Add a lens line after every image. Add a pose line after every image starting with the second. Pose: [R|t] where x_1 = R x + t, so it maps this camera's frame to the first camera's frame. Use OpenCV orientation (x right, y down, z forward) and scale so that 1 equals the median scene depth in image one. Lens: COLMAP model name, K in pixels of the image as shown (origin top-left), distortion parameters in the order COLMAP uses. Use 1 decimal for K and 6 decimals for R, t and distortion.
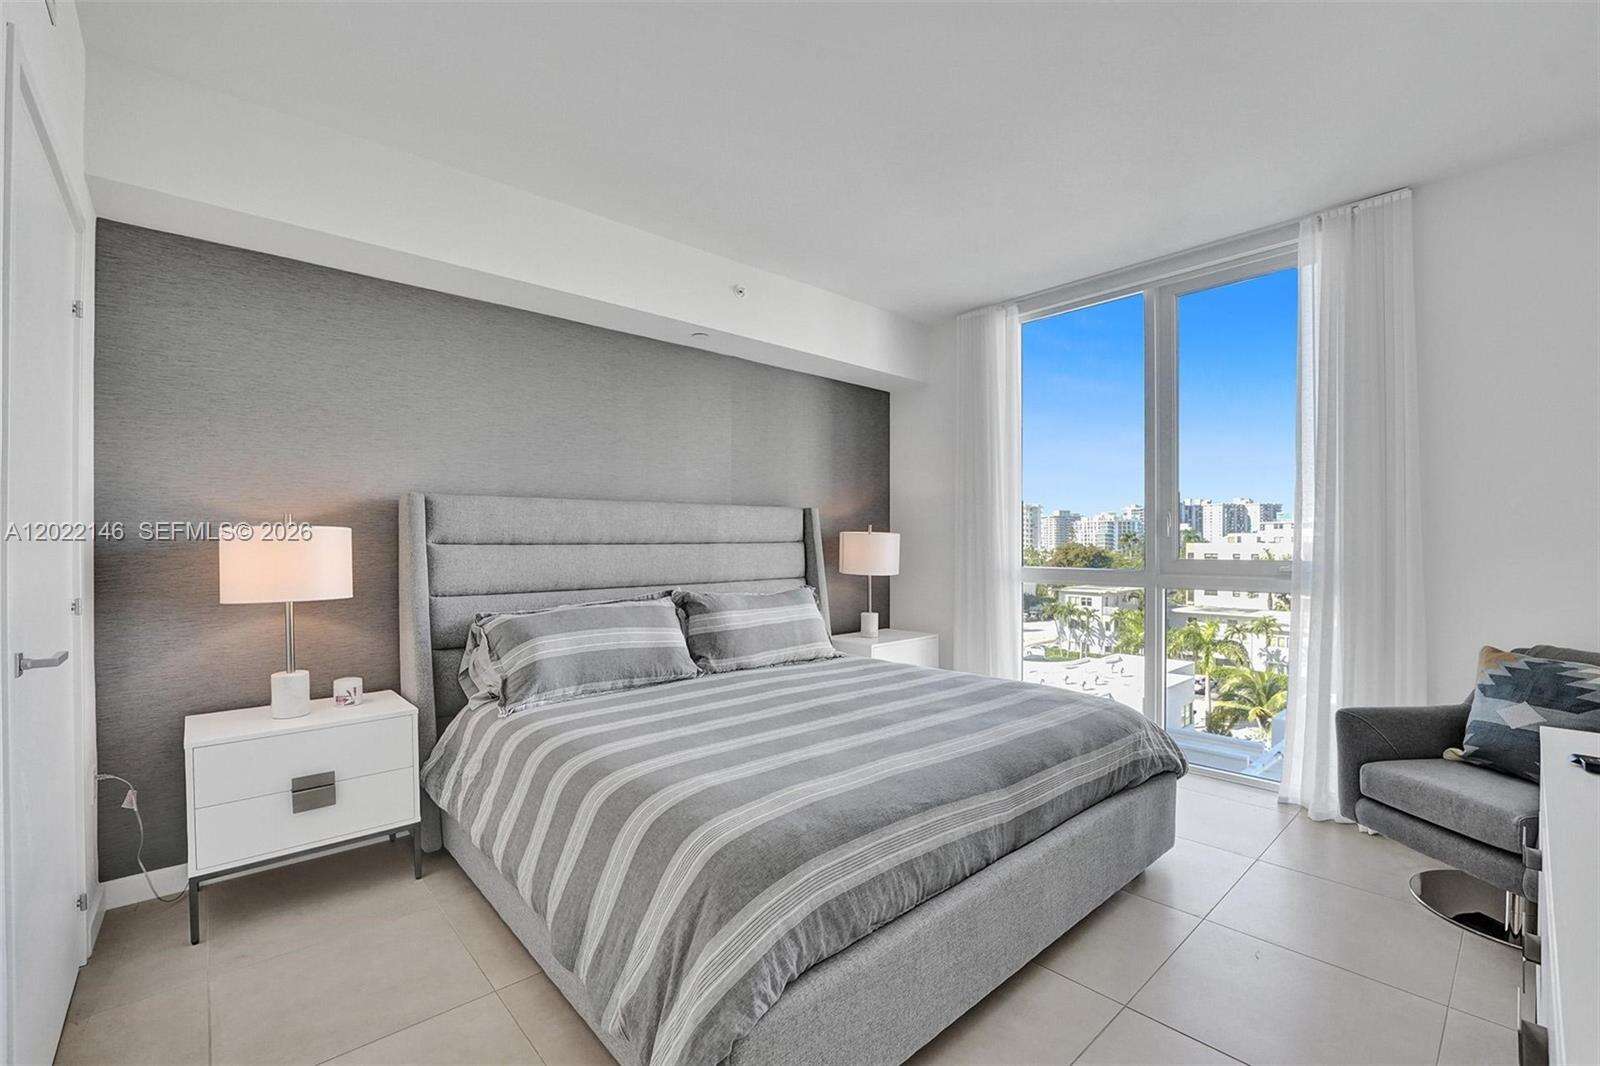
lens RADIAL K [[686.4, 0, 805.2], [0, 686.4, 551.0], [0, 0, 1]] dist [-0.006326, -0.001685]
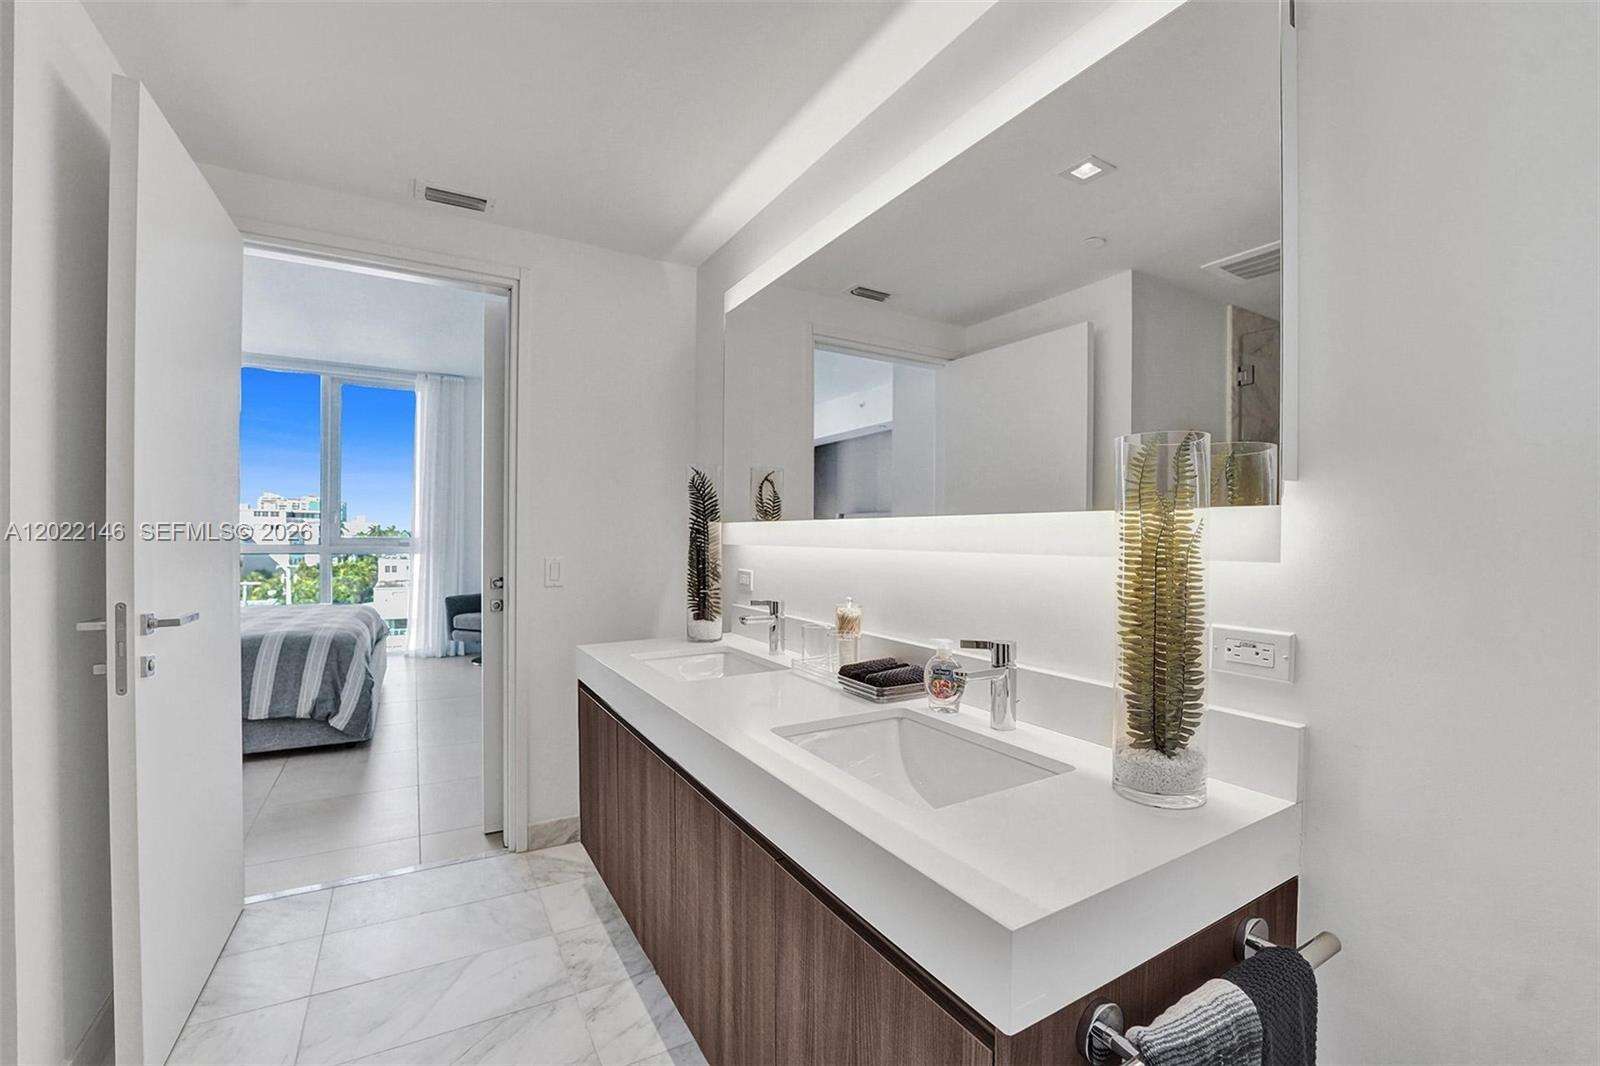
lens RADIAL K [[686.4, 0, 838.4], [0, 686.4, 520.6], [0, 0, 1]] dist [-0.006326, -0.001685]
pose [[0.199638, 0.013179, 0.979781, -1.299084], [0.004205, 0.999889, -0.014307, 0.001217], [-0.979861, 0.006976, 0.199561, -0.826497]]
